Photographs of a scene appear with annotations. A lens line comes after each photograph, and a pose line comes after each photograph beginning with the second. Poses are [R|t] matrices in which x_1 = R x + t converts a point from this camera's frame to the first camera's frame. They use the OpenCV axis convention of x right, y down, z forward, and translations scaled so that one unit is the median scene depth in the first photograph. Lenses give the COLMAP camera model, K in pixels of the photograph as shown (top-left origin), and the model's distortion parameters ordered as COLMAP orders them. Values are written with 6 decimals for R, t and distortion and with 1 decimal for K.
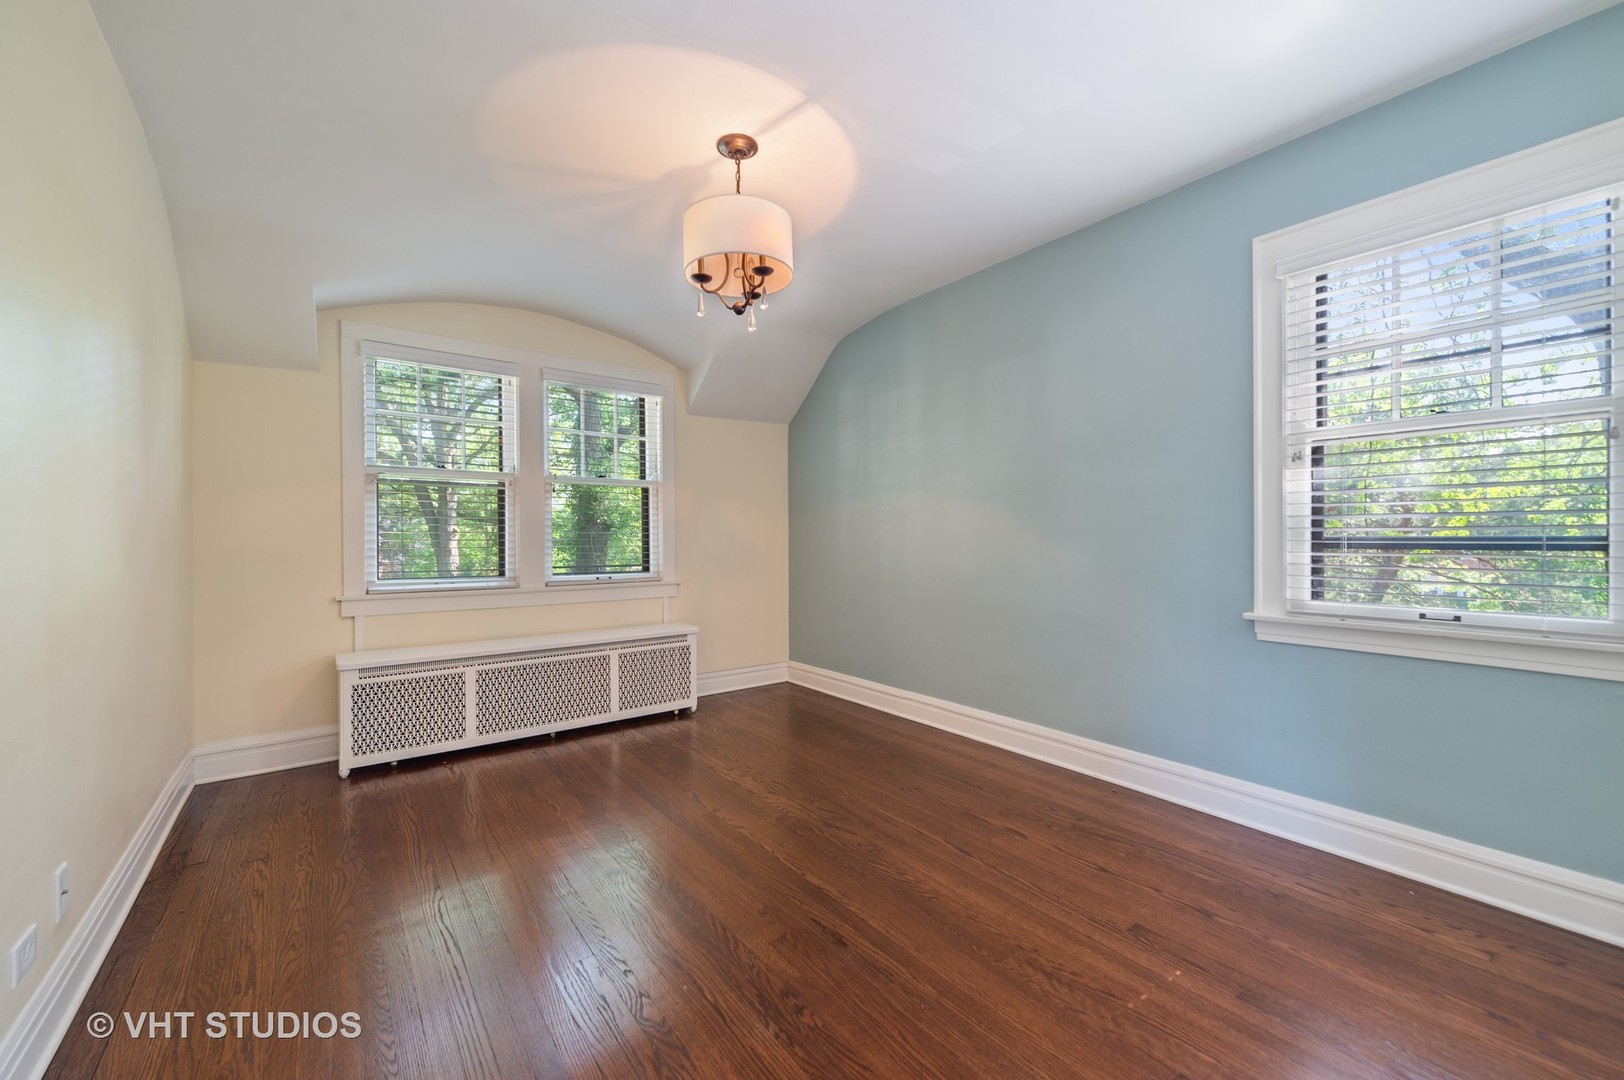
lens RADIAL K [[631.4, 0, 811.5], [0, 631.4, 534.3], [0, 0, 1]] dist [0.002274, 0.000166]
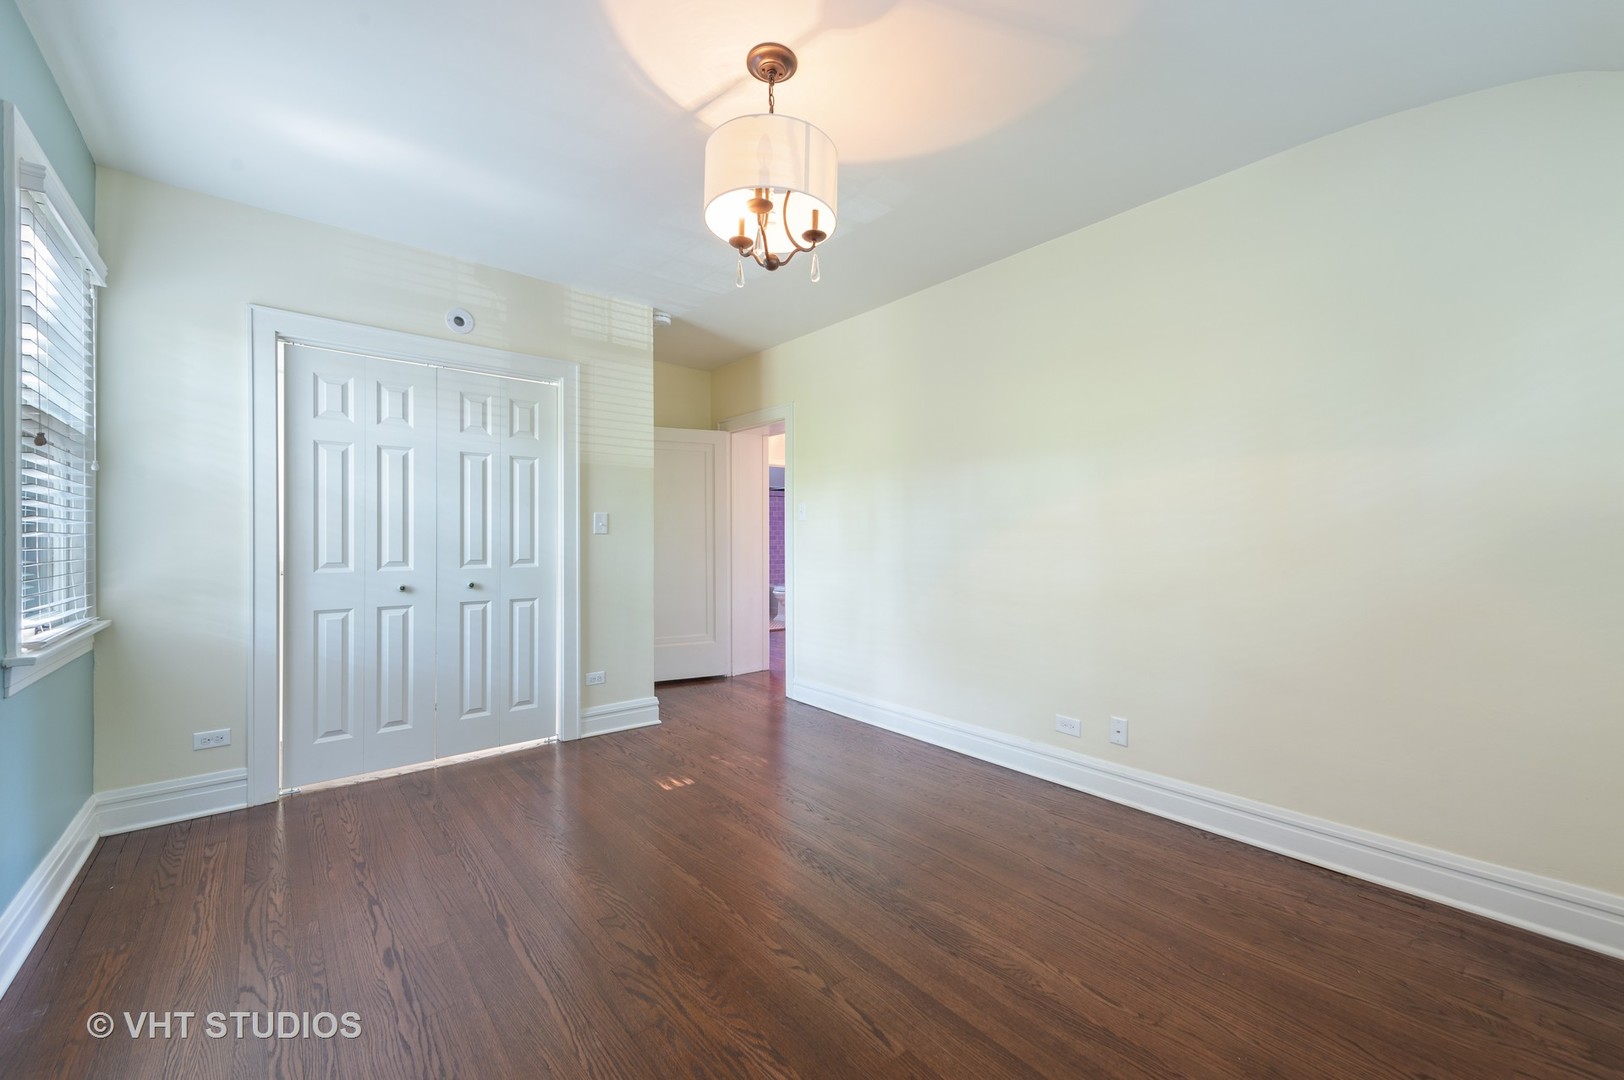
lens RADIAL K [[631.4, 0, 812.8], [0, 631.4, 536.5], [0, 0, 1]] dist [0.002274, 0.000166]
pose [[-0.998074, 0.004580, -0.061869, -0.118449], [0.005304, 0.999919, -0.011547, 0.007474], [0.061811, -0.011853, -0.998017, 1.854757]]
